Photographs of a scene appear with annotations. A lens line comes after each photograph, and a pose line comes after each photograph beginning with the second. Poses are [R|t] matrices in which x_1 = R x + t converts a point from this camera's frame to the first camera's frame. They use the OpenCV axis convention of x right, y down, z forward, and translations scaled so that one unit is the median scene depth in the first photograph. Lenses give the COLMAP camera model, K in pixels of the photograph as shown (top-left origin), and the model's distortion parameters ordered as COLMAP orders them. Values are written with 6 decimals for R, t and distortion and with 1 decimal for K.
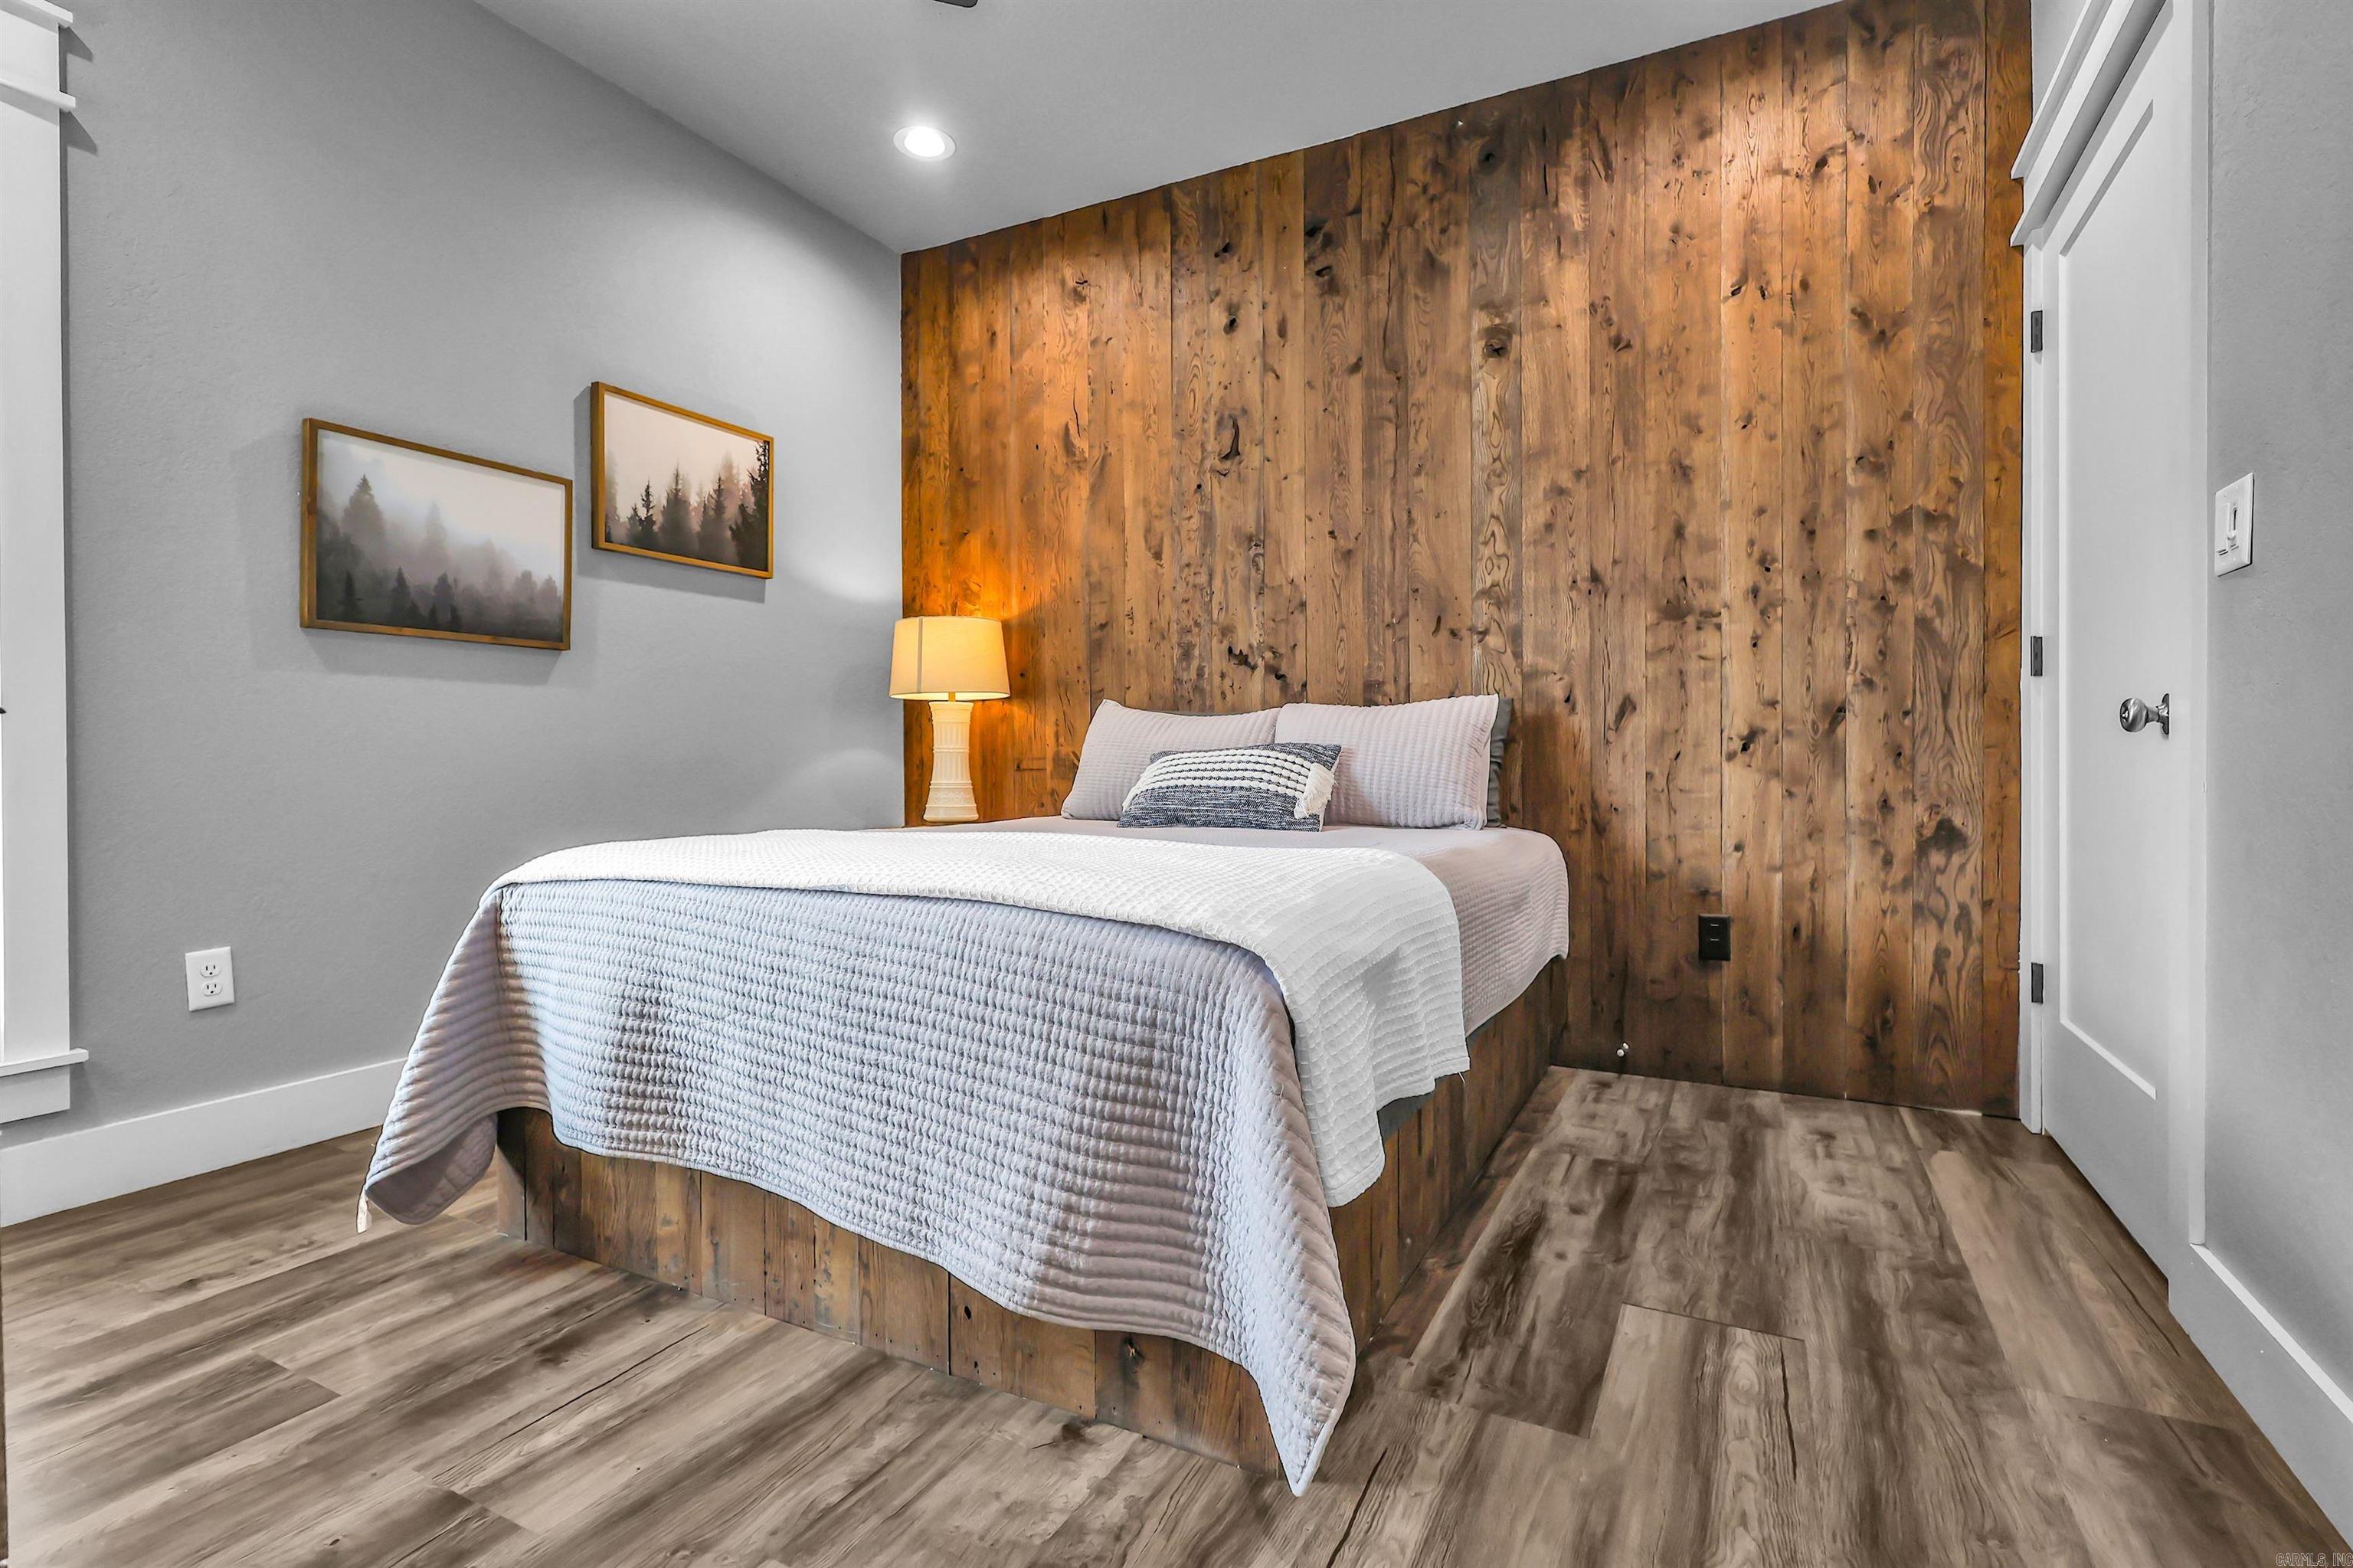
lens RADIAL K [[1153.4, 0, 1115.1], [0, 1153.4, 740.4], [0, 0, 1]] dist [0.001562, 0.000188]
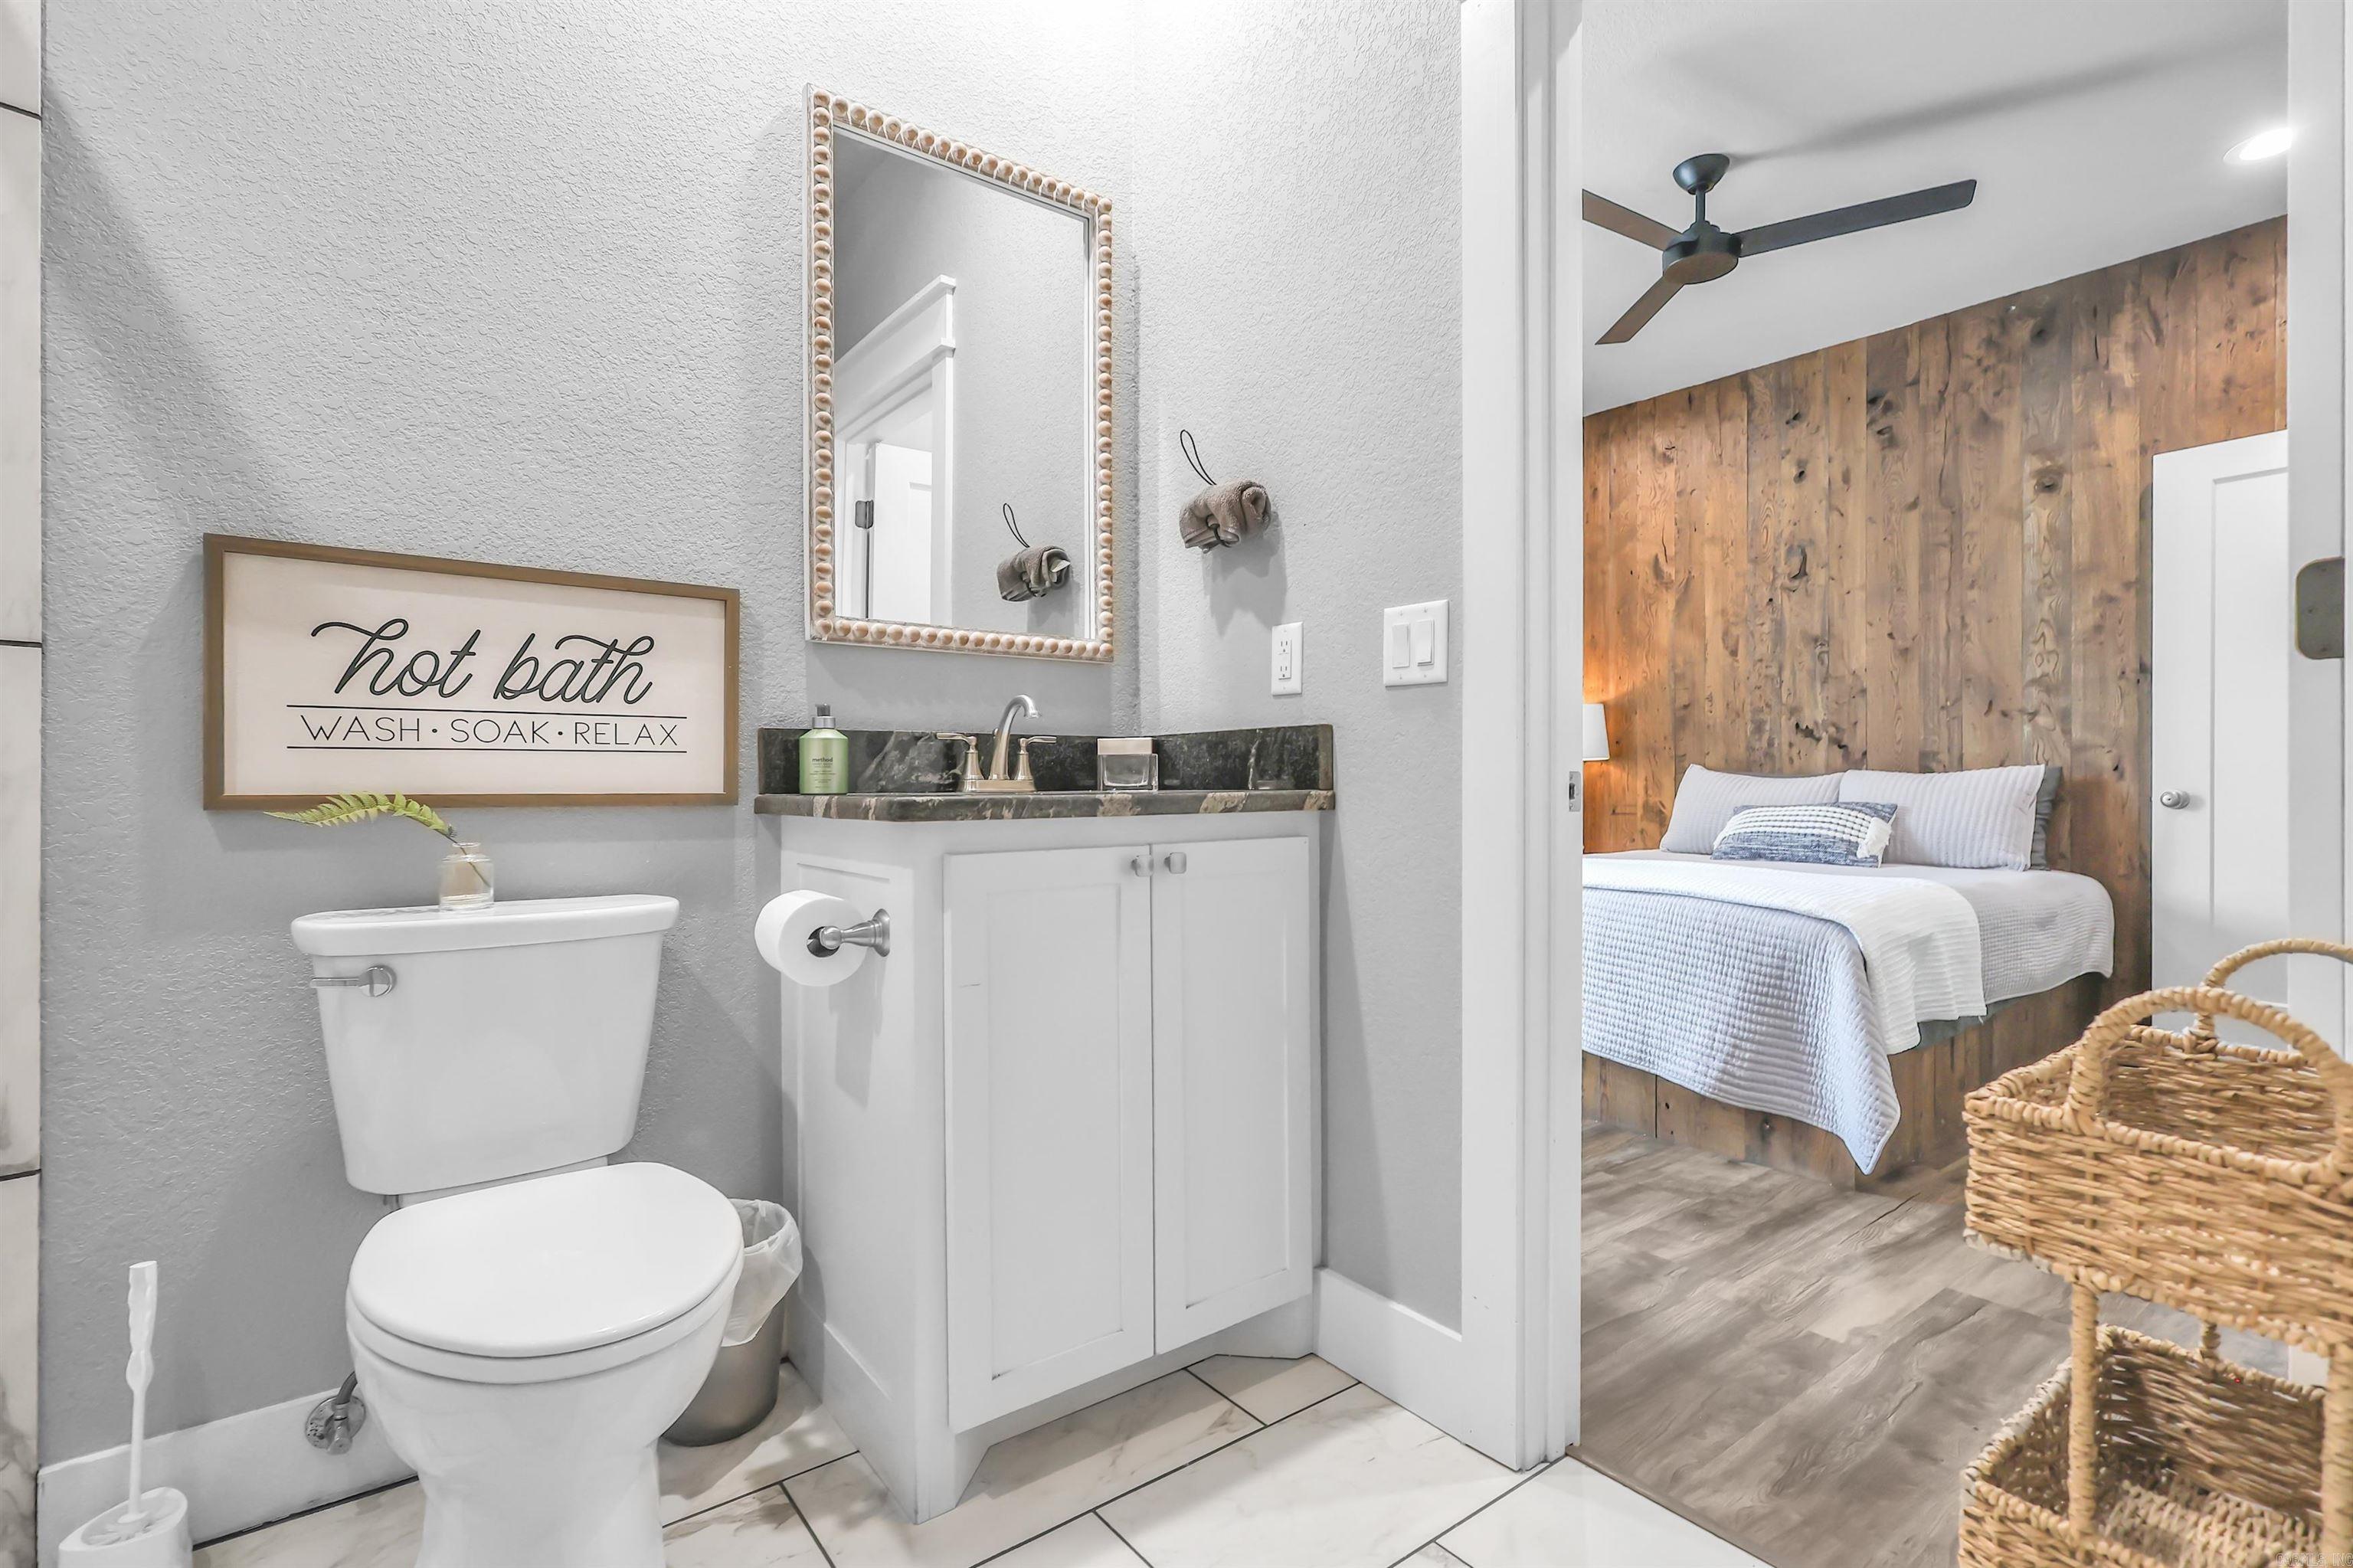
lens RADIAL K [[1072.0, 0, 1182.2], [0, 1072.0, 773.1], [0, 0, 1]] dist [0.001100, 0.000259]
pose [[0.921958, 0.005147, -0.387255, -0.077015], [-0.003763, 0.999984, 0.004334, -0.030041], [0.387271, -0.002539, 0.921962, -0.412739]]
